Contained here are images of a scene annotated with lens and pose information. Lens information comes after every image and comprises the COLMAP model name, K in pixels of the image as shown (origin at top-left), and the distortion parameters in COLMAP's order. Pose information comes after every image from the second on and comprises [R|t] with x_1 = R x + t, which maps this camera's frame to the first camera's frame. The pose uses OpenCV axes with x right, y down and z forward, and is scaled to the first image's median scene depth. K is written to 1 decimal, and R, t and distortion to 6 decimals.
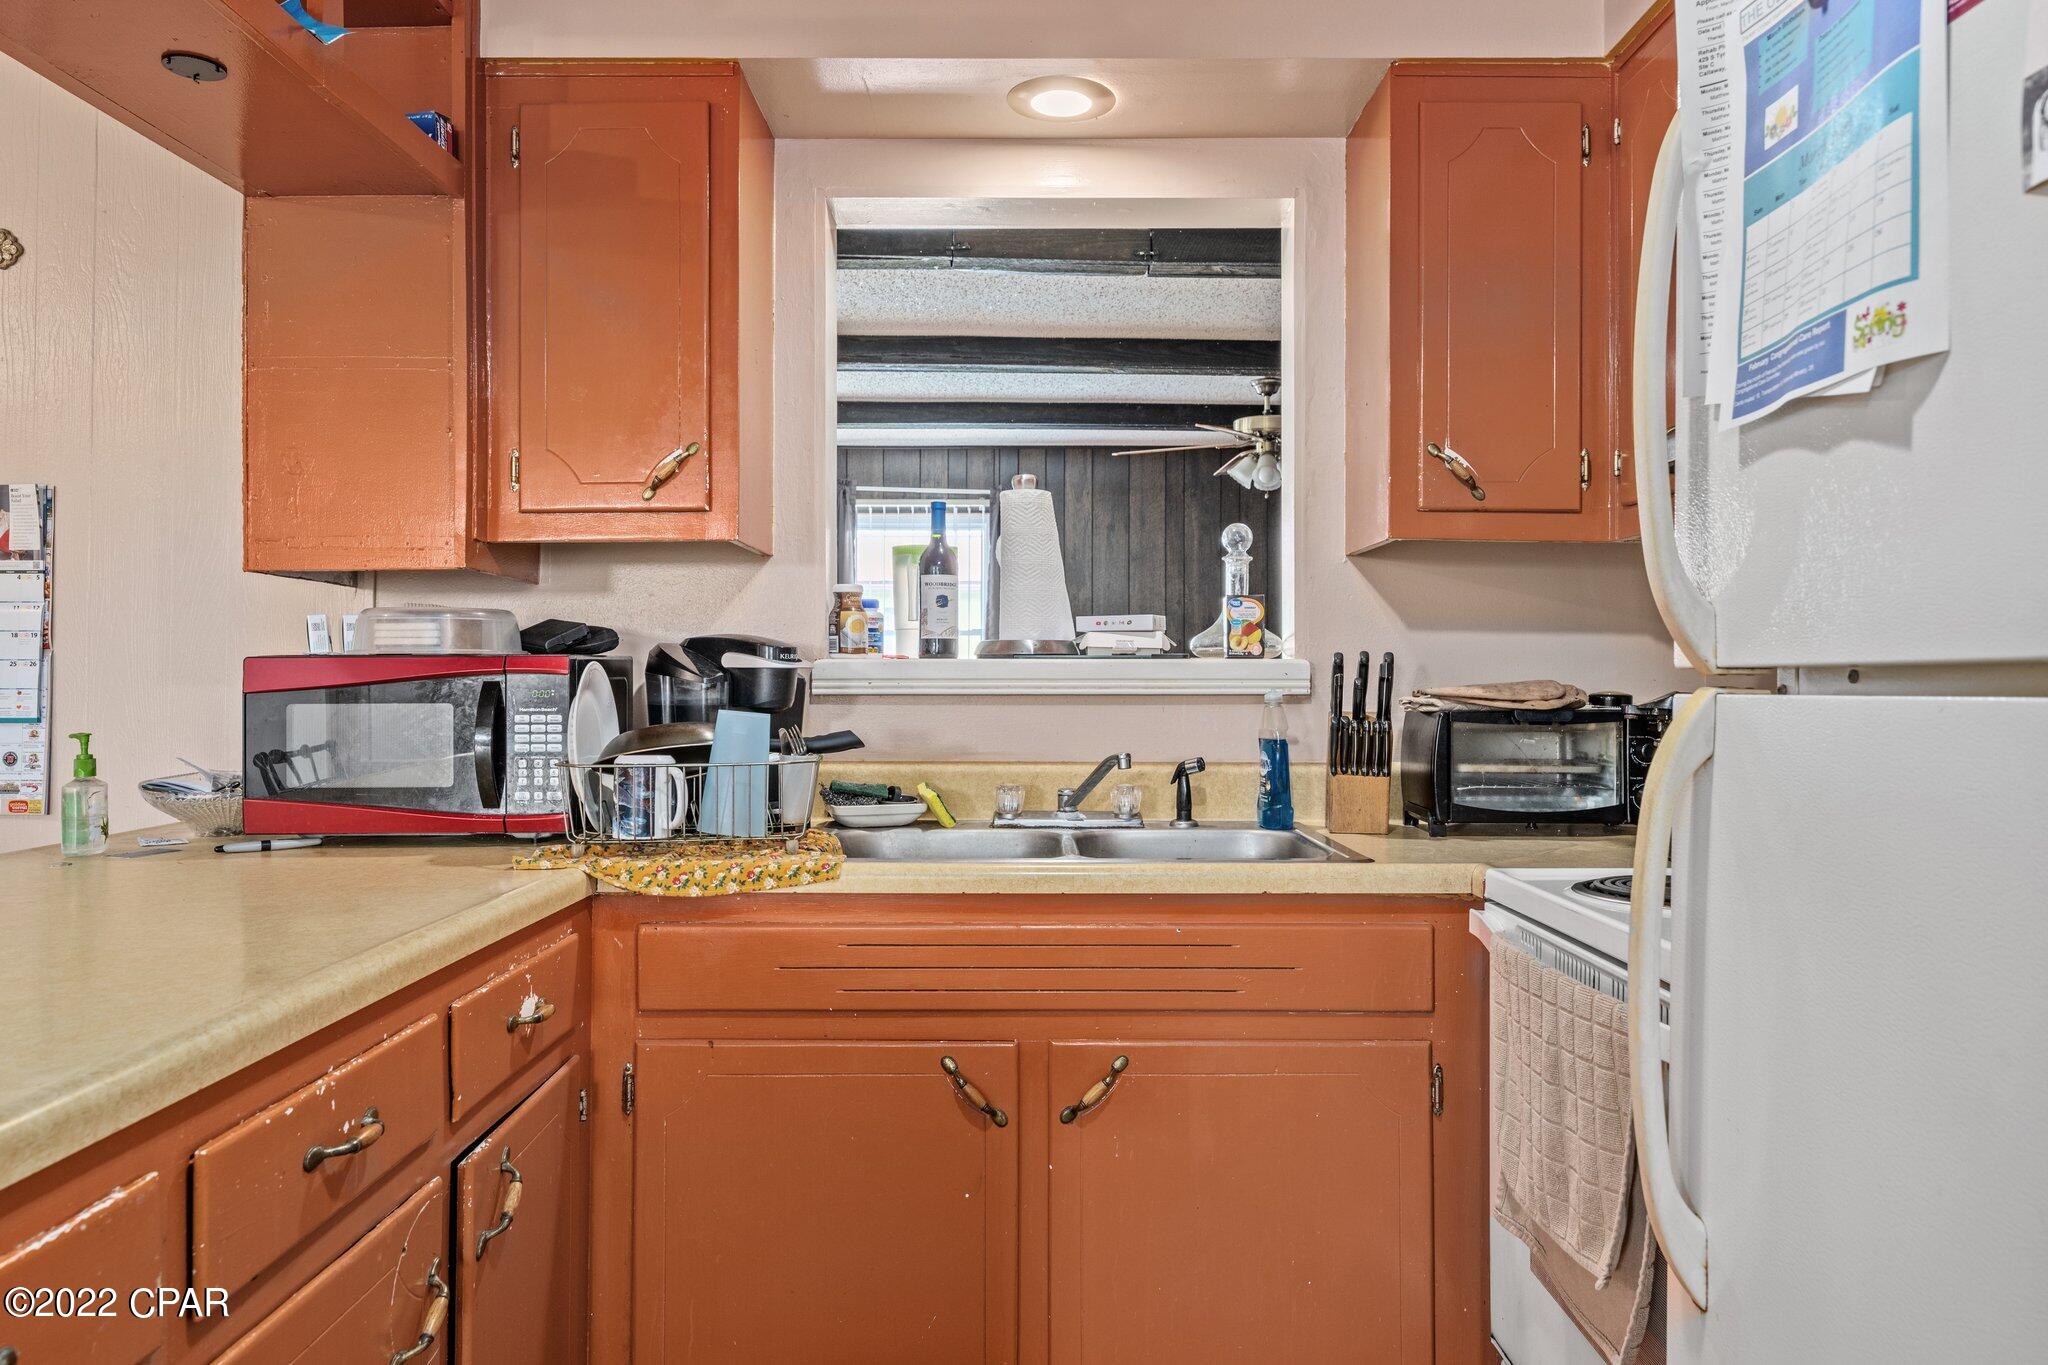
lens RADIAL K [[1359.1, 0, 1026.8], [0, 1359.1, 664.1], [0, 0, 1]] dist [0.001289, -0.004056]
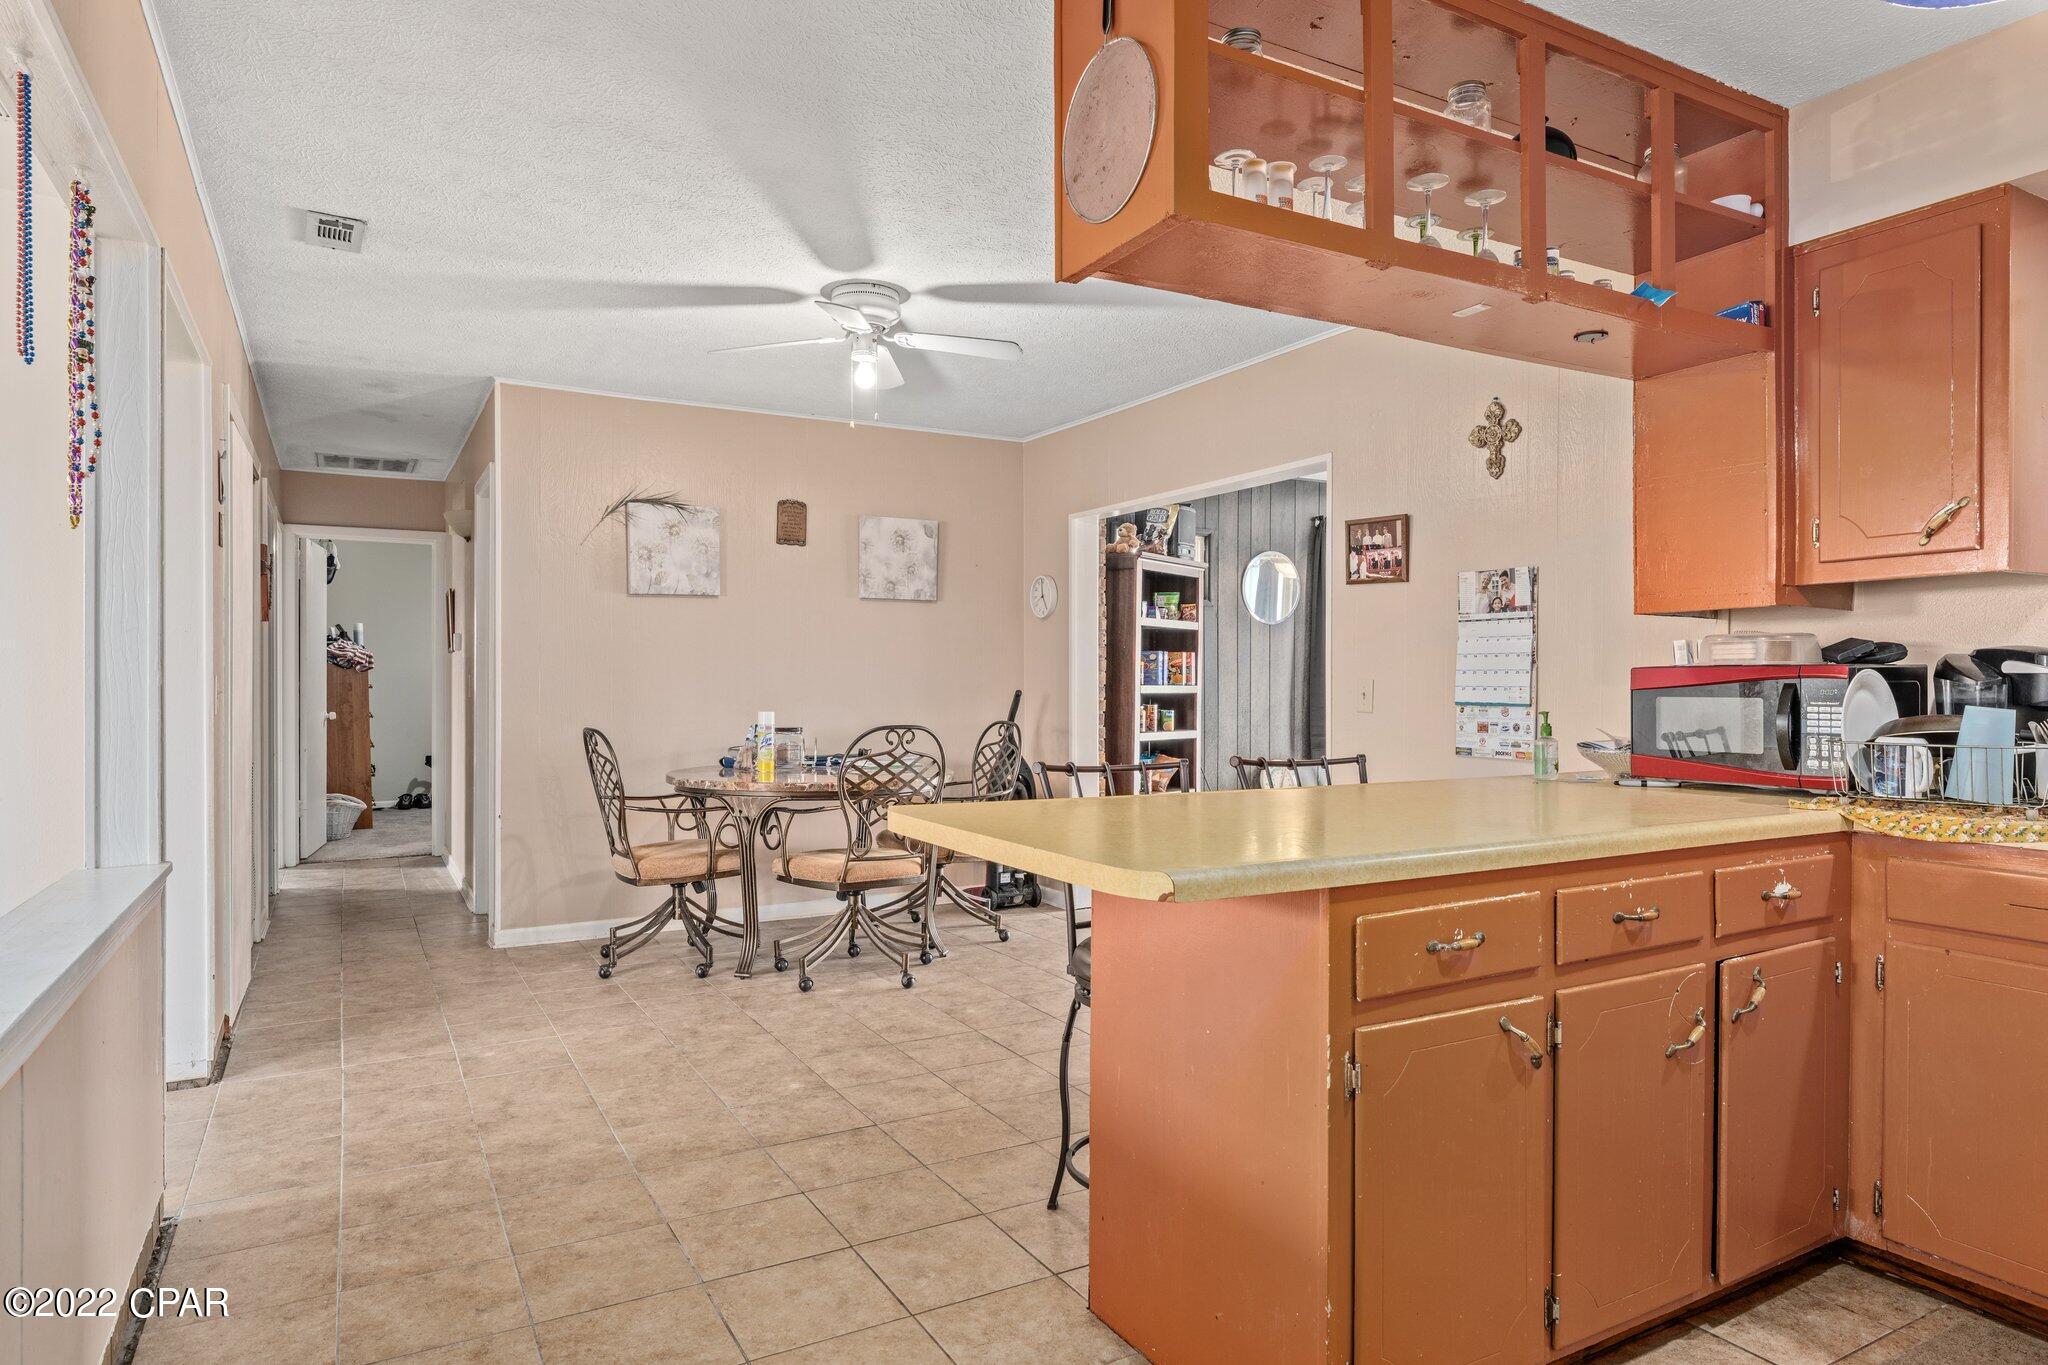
lens RADIAL K [[1204.5, 0, 1033.1], [0, 1204.5, 673.0], [0, 0, 1]] dist [0.002083, -0.004710]
pose [[0.500207, -0.003259, -0.865900, 0.299709], [0.005400, 0.999985, -0.000644, -0.001683], [0.865889, -0.004354, 0.500217, -0.328654]]
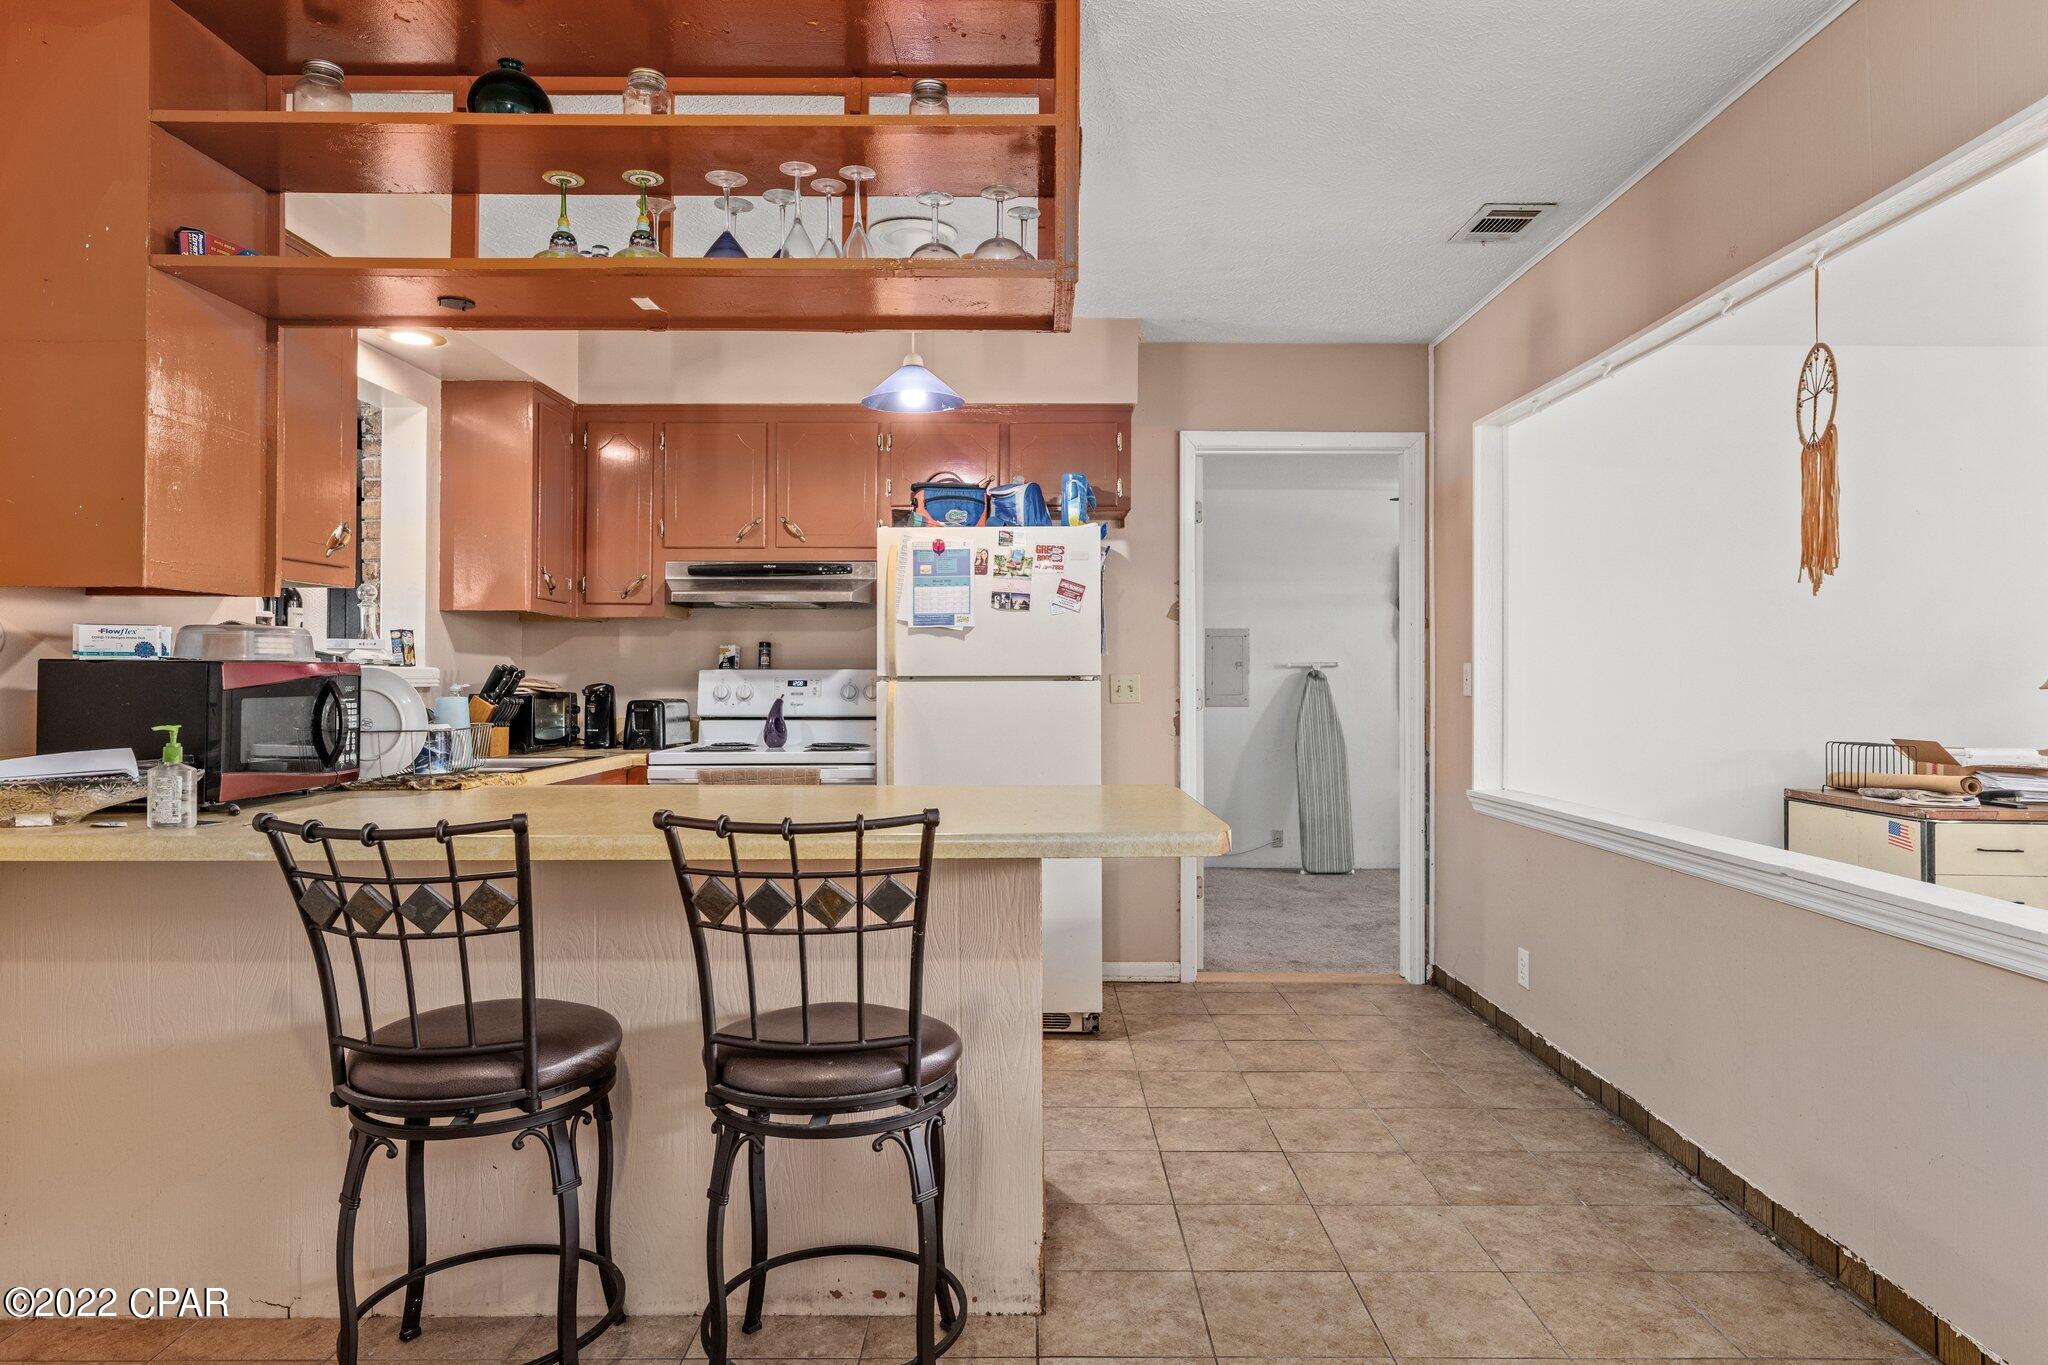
lens RADIAL K [[1204.5, 0, 1023.7], [0, 1204.5, 667.3], [0, 0, 1]] dist [0.002083, -0.004710]
pose [[0.005718, 0.007931, 0.999952, -1.577362], [-0.011859, 0.999899, -0.007863, -0.000421], [-0.999913, -0.011813, 0.005811, 0.236299]]
